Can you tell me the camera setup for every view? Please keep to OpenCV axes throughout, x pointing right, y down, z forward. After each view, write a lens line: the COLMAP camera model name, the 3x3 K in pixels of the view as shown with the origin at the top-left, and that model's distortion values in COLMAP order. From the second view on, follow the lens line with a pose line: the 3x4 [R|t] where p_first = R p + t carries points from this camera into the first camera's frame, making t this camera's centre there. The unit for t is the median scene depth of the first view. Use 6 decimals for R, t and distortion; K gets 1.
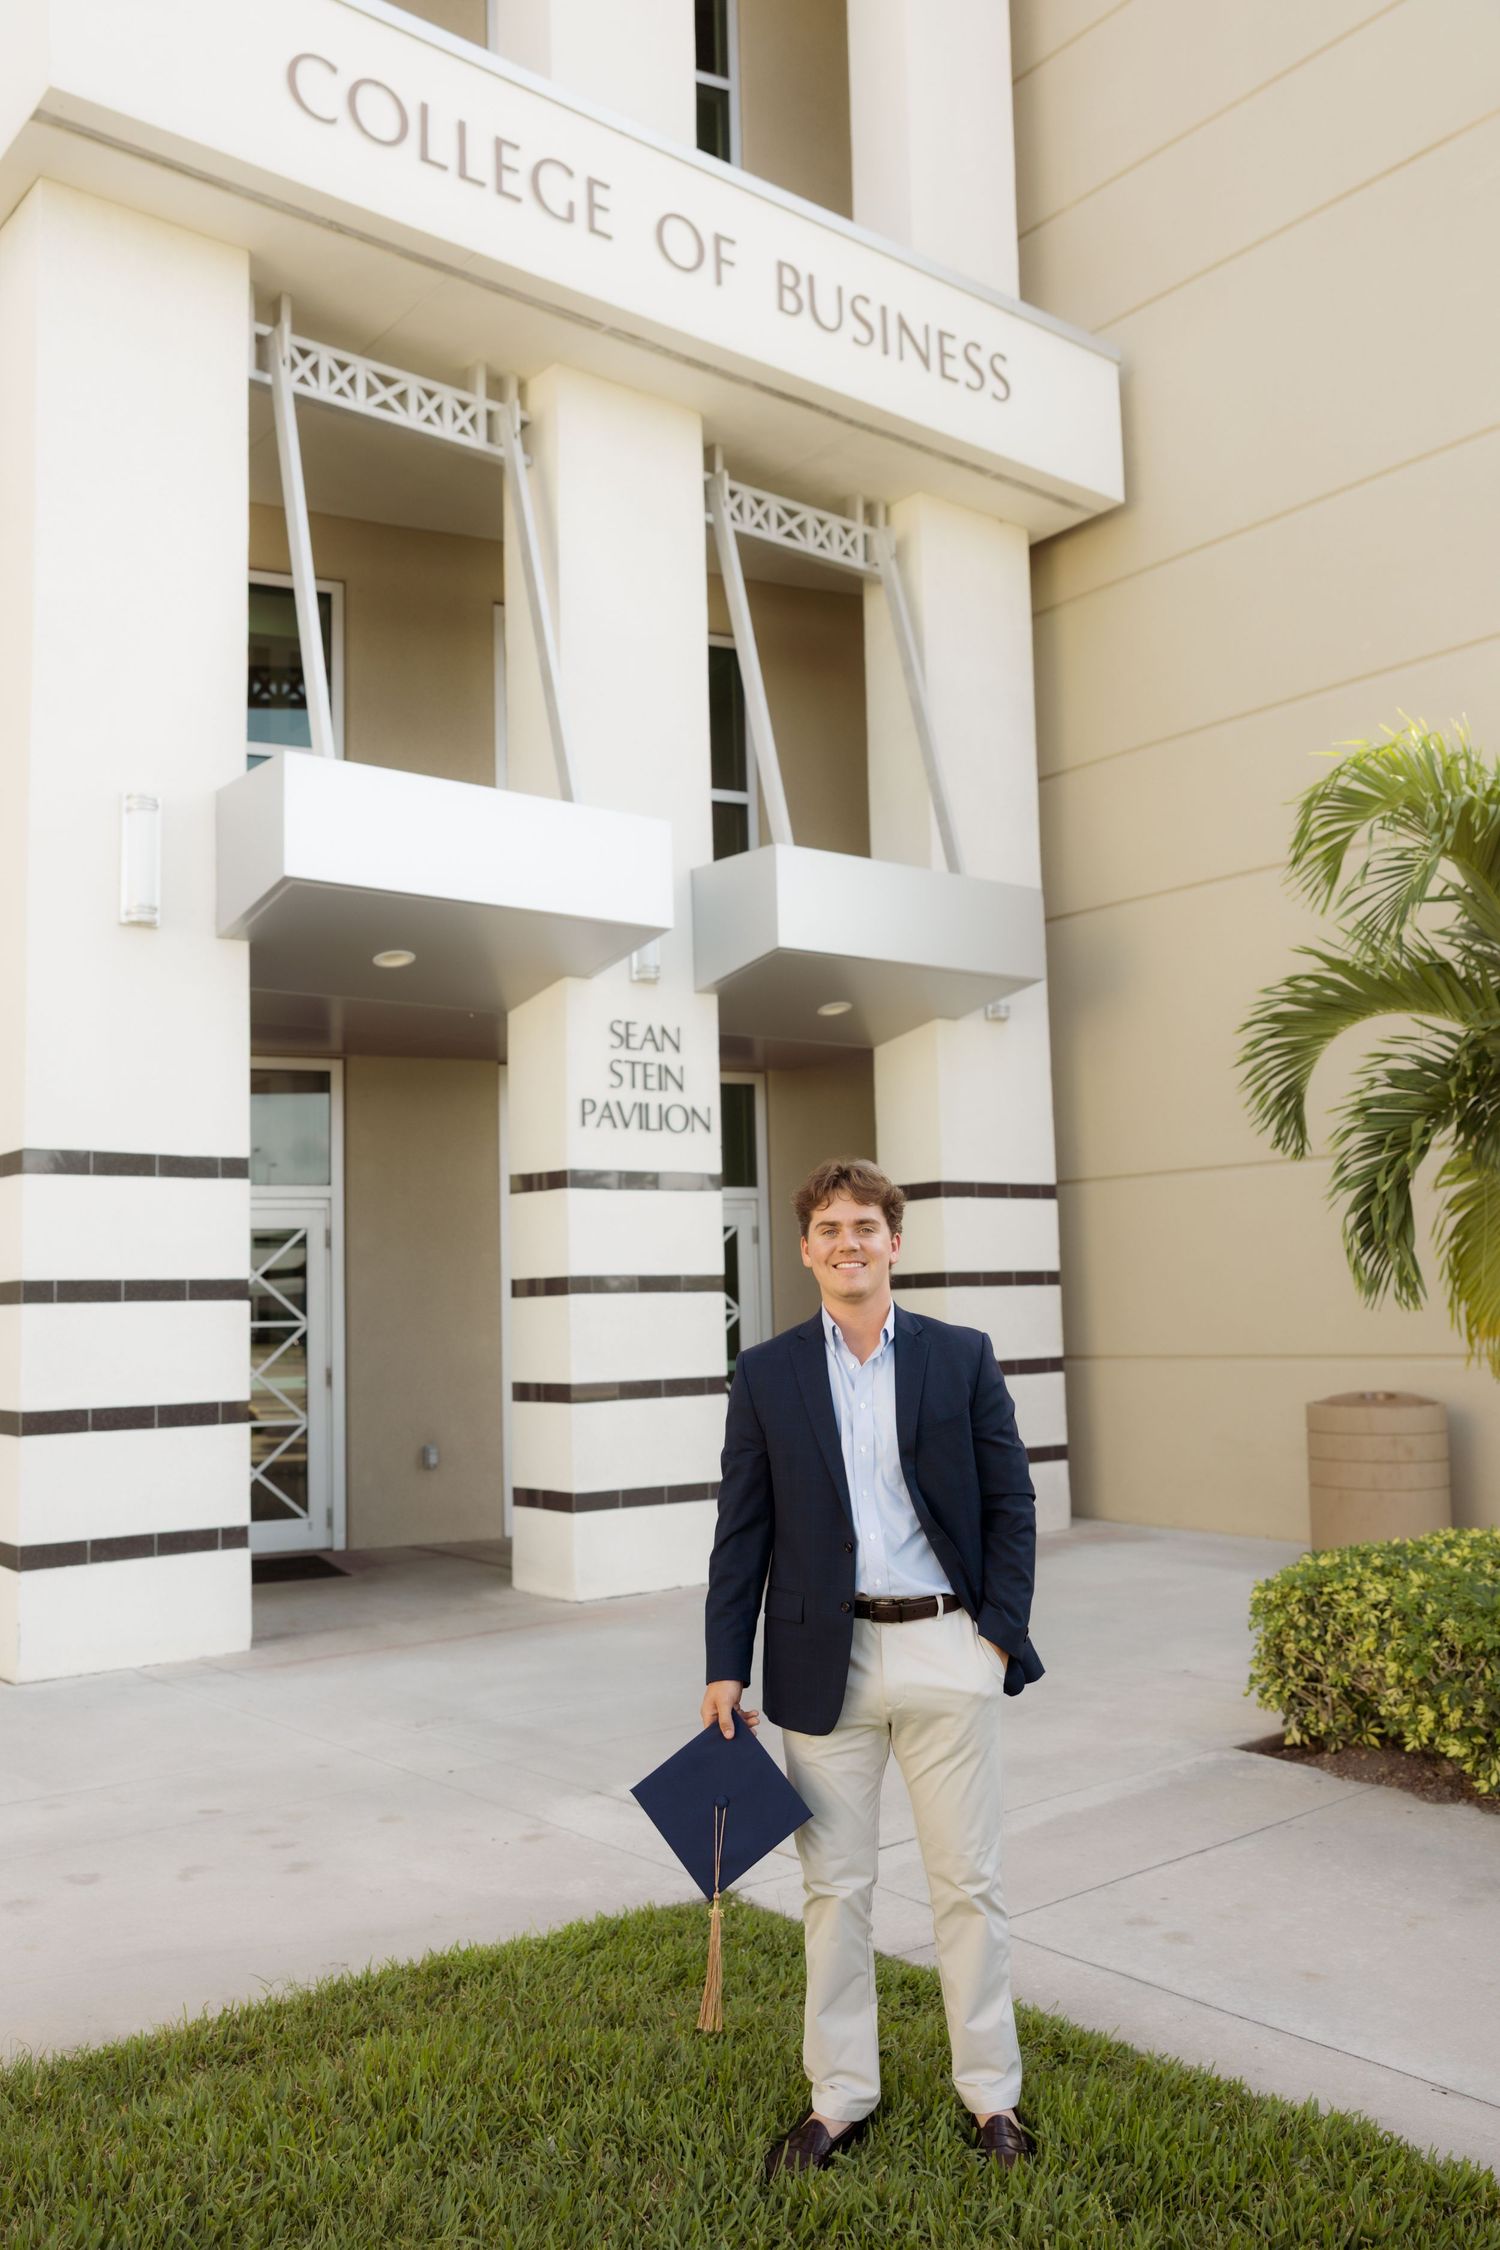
lens RADIAL K [[1798.3, 0, 750.0], [0, 1798.3, 1125.0], [0, 0, 1]] dist [-0.002680, 0.034595]
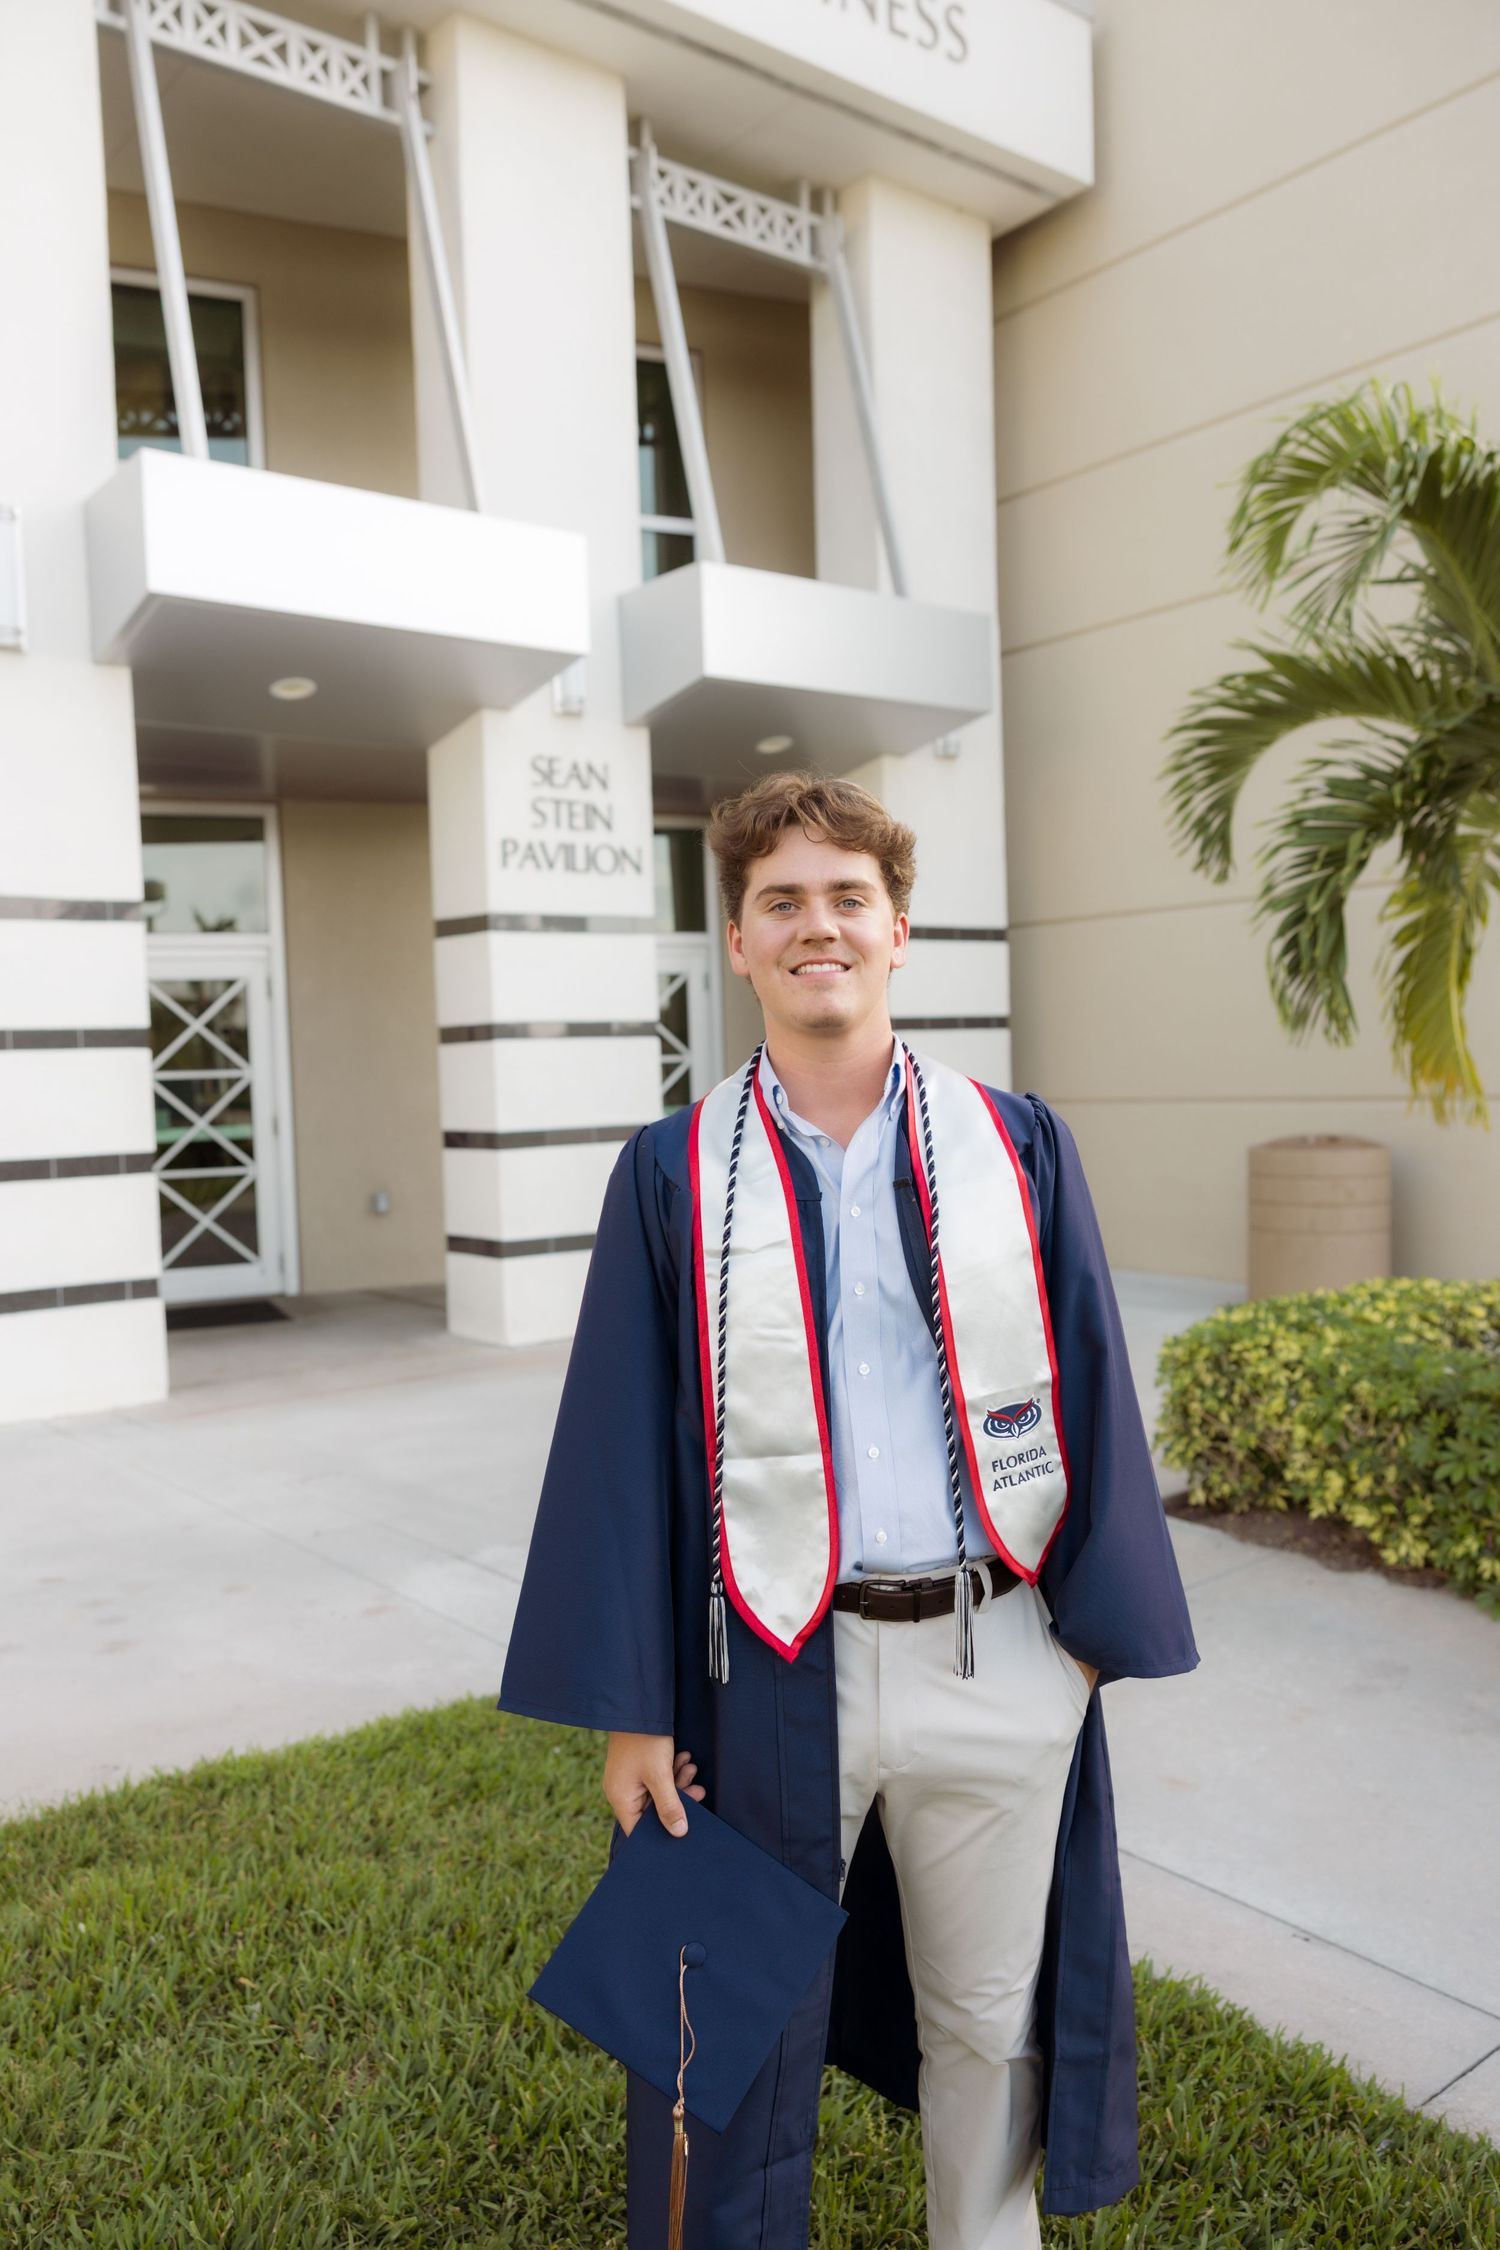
lens RADIAL K [[1654.6, 0, 750.0], [0, 1654.6, 1125.0], [0, 0, 1]] dist [0.009031, 0.011543]
pose [[0.999861, -0.006645, -0.015313, 0.061152], [0.008734, 0.990017, 0.140677, 0.016162], [0.014226, -0.140791, 0.989937, 0.121559]]
